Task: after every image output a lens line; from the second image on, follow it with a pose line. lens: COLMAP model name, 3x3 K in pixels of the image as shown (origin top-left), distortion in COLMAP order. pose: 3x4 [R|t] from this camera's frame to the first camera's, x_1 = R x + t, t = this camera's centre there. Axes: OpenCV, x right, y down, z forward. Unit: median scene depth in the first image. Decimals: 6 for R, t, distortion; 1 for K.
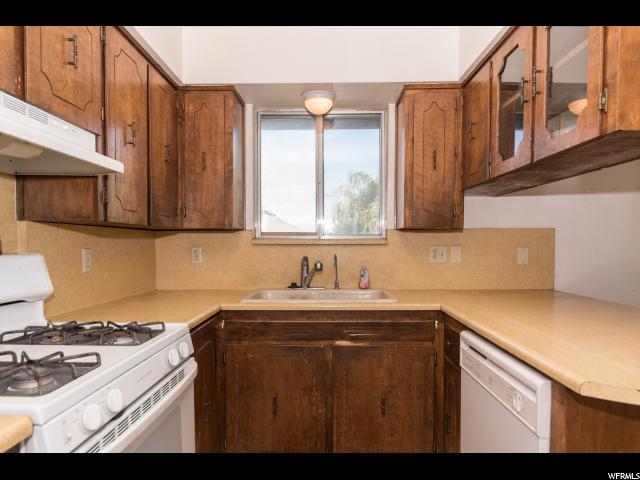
lens RADIAL K [[388.2, 0, 320.5], [0, 388.2, 248.9], [0, 0, 1]] dist [0.001578, -0.001054]
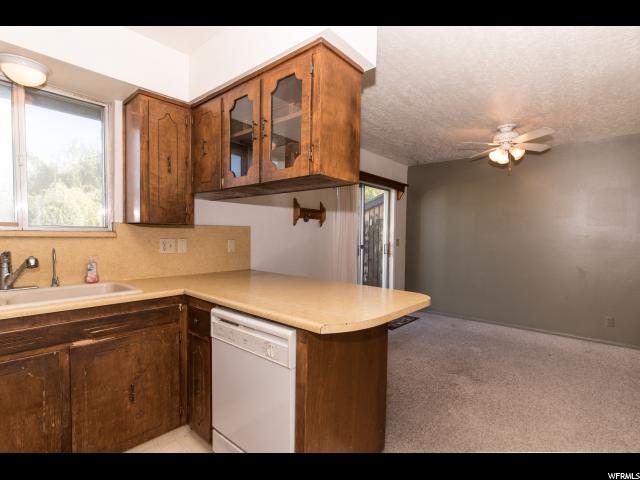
lens RADIAL K [[316.6, 0, 320.0], [0, 316.6, 240.0], [0, 0, 1]] dist [0.001862, 0.000519]
pose [[0.642515, -0.003079, 0.766267, -0.161874], [-0.003116, 0.999973, 0.006631, -0.015129], [-0.766267, -0.006648, 0.642488, 0.061352]]
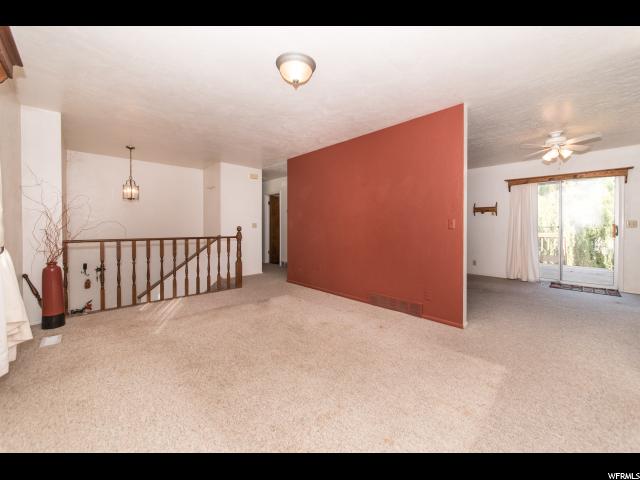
lens RADIAL K [[255.0, 0, 326.0], [0, 255.0, 229.8], [0, 0, 1]] dist [-0.006733, 0.000583]
pose [[0.701542, 0.008160, -0.712582, 1.930454], [-0.011000, 0.999939, 0.000621, 0.091733], [0.712543, 0.007403, 0.701589, -1.972397]]
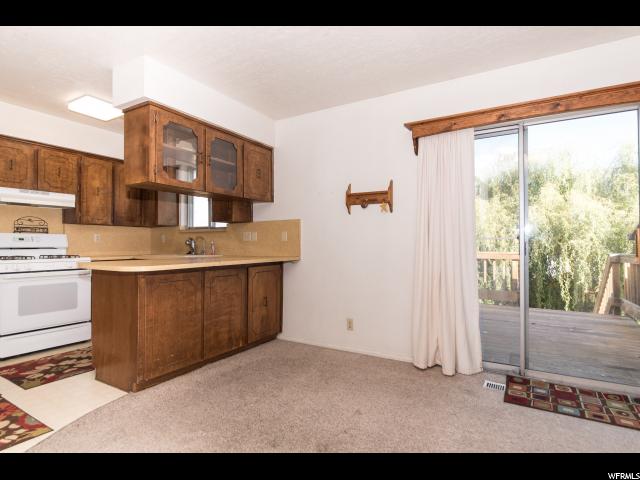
lens RADIAL K [[343.2, 0, 320.0], [0, 343.2, 240.0], [0, 0, 1]] dist [0.001940, 0.000396]
pose [[0.859567, -0.008876, -0.510945, 1.779335], [-0.005763, 0.999617, -0.027061, 0.089993], [0.510990, 0.026205, 0.859187, -0.238307]]
